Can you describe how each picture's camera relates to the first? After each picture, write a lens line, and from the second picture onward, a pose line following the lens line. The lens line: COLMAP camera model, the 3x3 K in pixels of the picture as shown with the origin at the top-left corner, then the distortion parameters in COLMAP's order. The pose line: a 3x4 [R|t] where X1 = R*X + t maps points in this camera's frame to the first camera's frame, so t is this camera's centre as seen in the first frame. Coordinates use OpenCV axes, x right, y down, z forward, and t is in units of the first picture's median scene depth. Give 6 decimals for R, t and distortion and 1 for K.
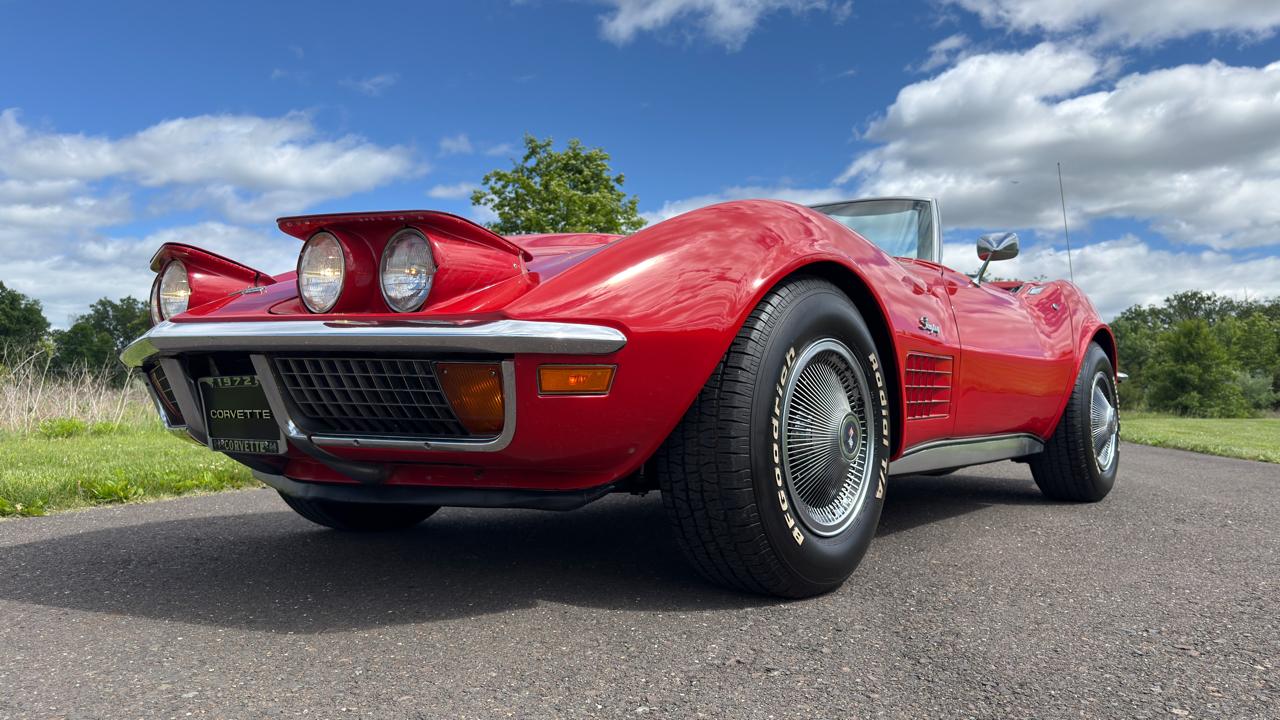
lens RADIAL K [[896.4, 0, 631.6], [0, 896.4, 359.0], [0, 0, 1]] dist [0.030547, -0.040894]
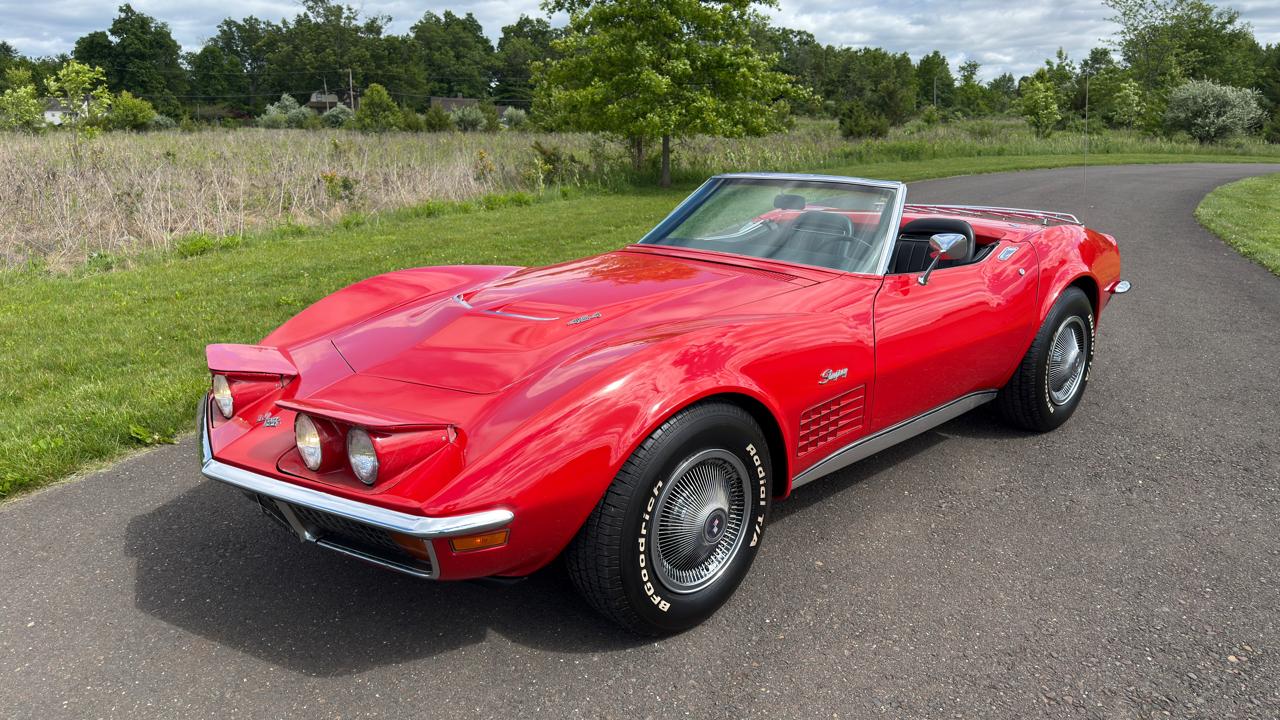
lens RADIAL K [[896.4, 0, 649.2], [0, 896.4, 353.7], [0, 0, 1]] dist [0.030547, -0.040894]
pose [[0.993009, 0.022909, -0.115792, 0.266929], [0.012861, 0.954145, 0.299068, -0.502799], [0.117334, -0.298466, 0.947180, -0.174087]]
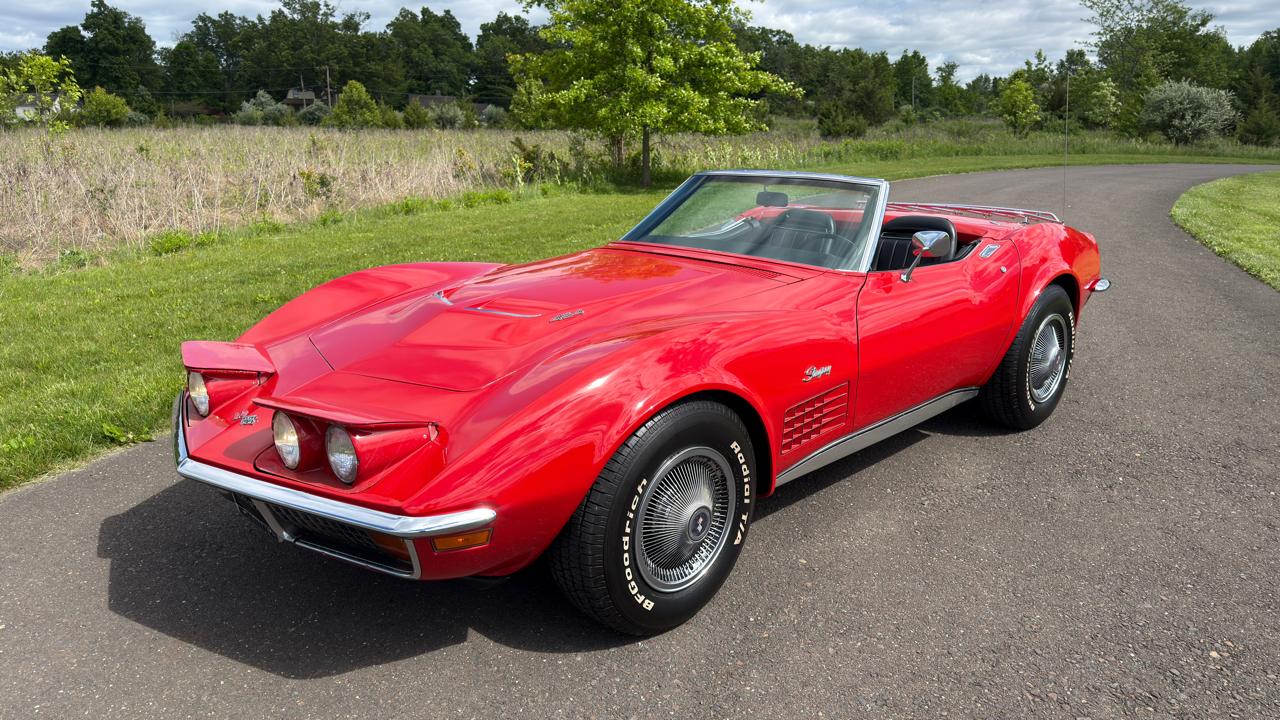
lens RADIAL K [[896.4, 0, 645.5], [0, 896.4, 355.6], [0, 0, 1]] dist [0.030547, -0.040894]
pose [[0.995000, 0.023212, -0.097145, 0.260002], [0.007292, 0.953140, 0.302442, -0.496793], [0.099613, -0.301638, 0.948205, -0.164713]]
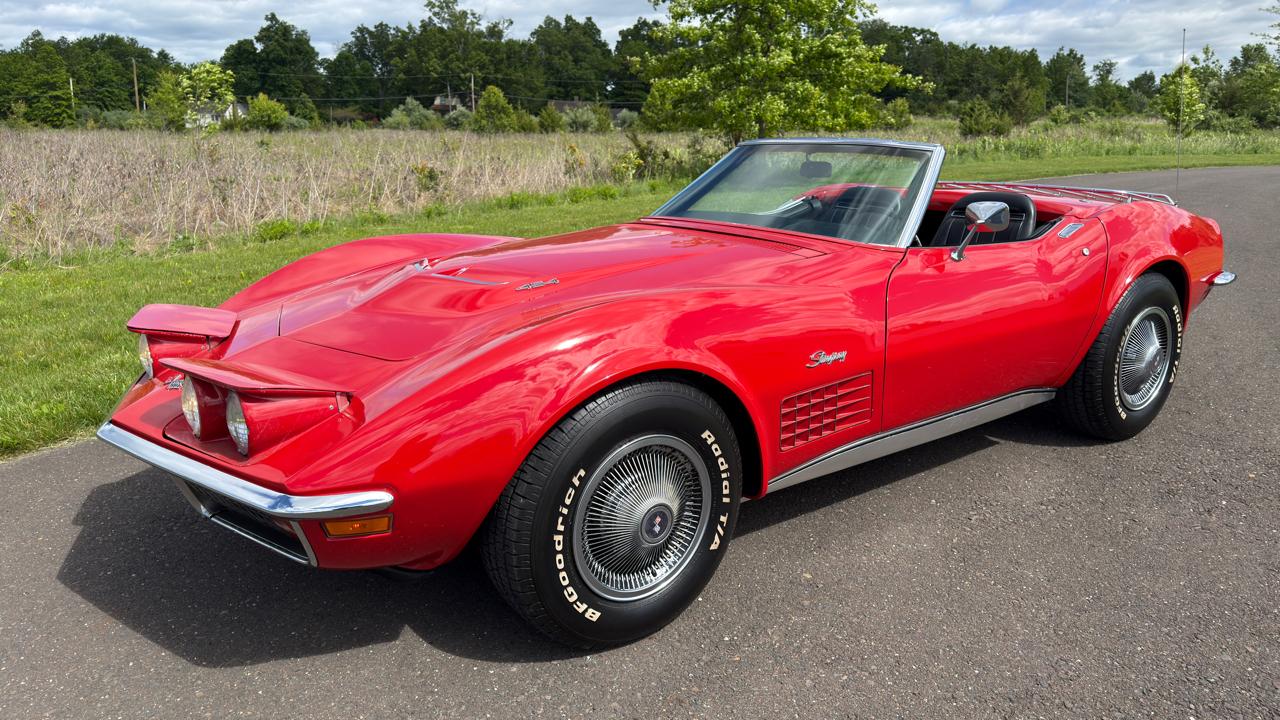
lens RADIAL K [[896.4, 0, 647.3], [0, 896.4, 355.7], [0, 0, 1]] dist [0.030547, -0.040894]
pose [[0.970192, 0.052734, -0.236530, 0.443658], [0.020356, 0.954854, 0.296377, -0.411356], [0.241481, -0.292357, 0.925319, 0.007507]]
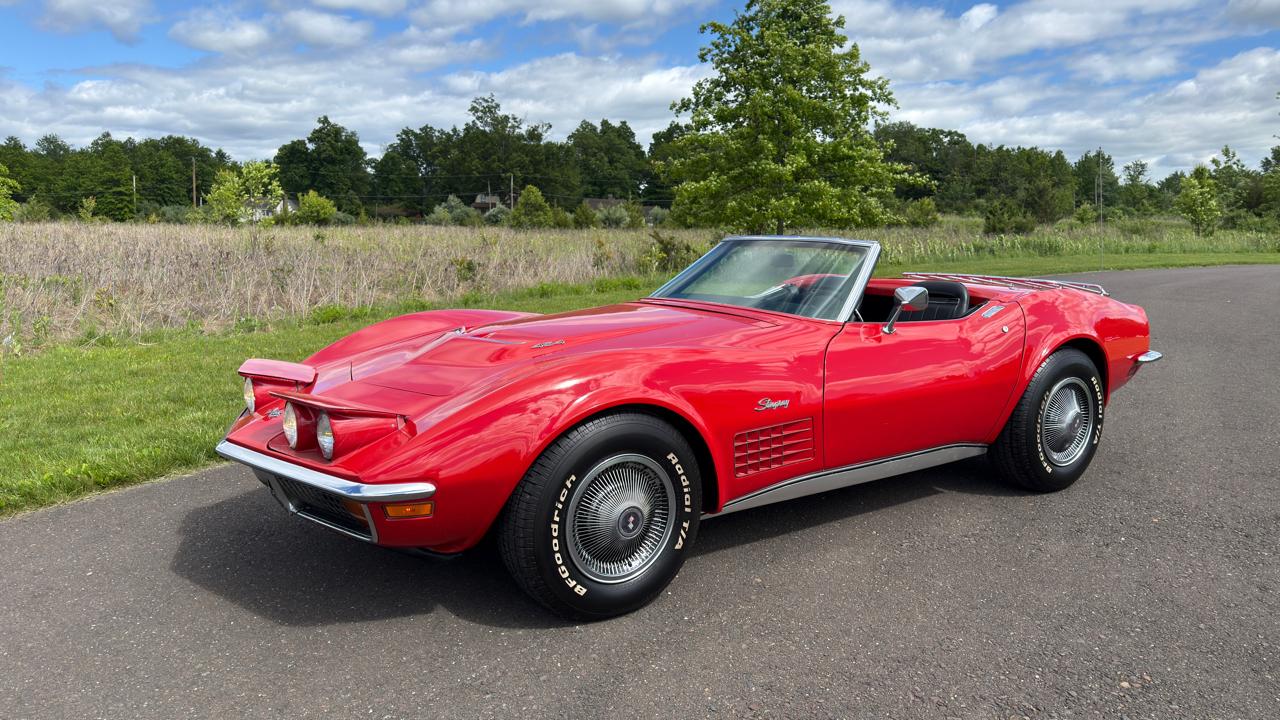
lens RADIAL K [[896.4, 0, 641.7], [0, 896.4, 355.9], [0, 0, 1]] dist [0.030547, -0.040894]
pose [[0.958990, 0.038936, -0.280753, 0.608170], [0.017676, 0.980377, 0.196340, -0.434007], [0.282888, -0.193251, 0.939483, -0.315511]]
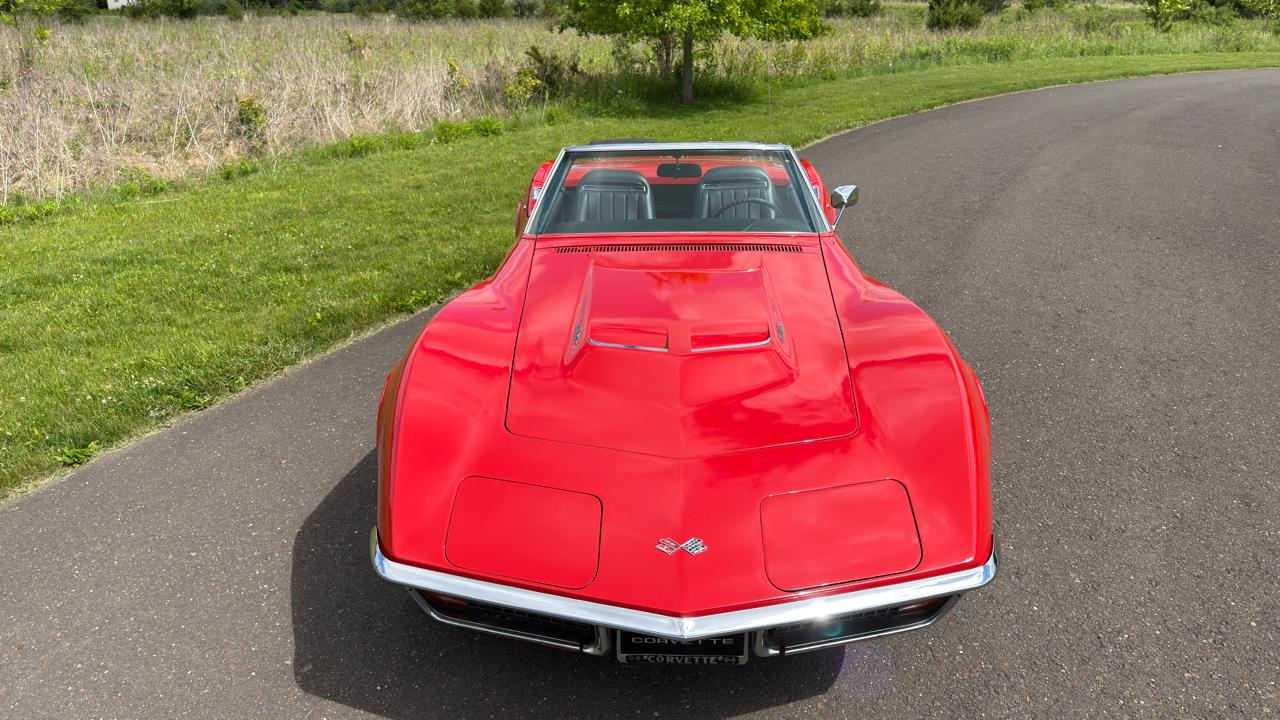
lens RADIAL K [[896.4, 0, 649.9], [0, 896.4, 350.1], [0, 0, 1]] dist [0.030547, -0.040894]
pose [[0.978846, 0.069600, -0.192397, 0.654257], [0.015262, 0.912904, 0.407890, -0.597367], [0.204029, -0.402197, 0.892530, 1.280270]]
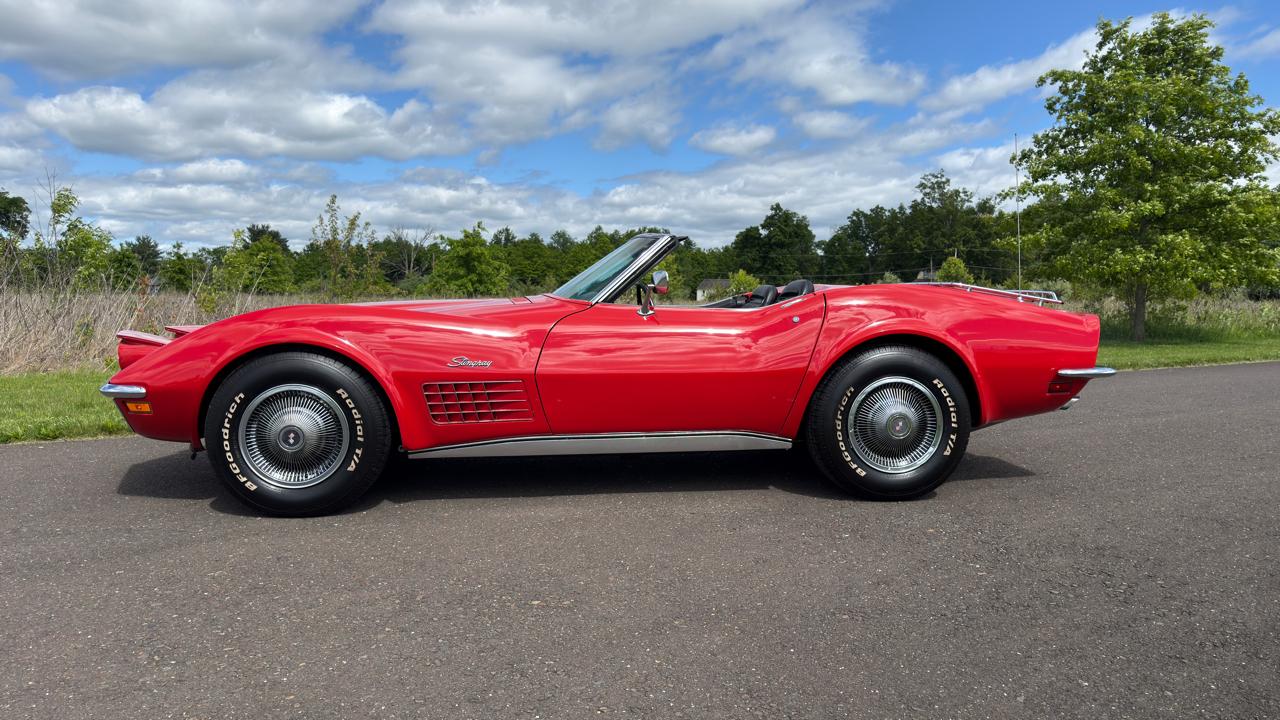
lens RADIAL K [[896.4, 0, 656.4], [0, 896.4, 367.6], [0, 0, 1]] dist [0.030547, -0.040894]
pose [[0.719995, 0.042006, -0.692707, 1.895289], [0.044697, 0.993287, 0.106691, -0.204834], [0.692539, -0.107779, 0.713284, 0.182122]]
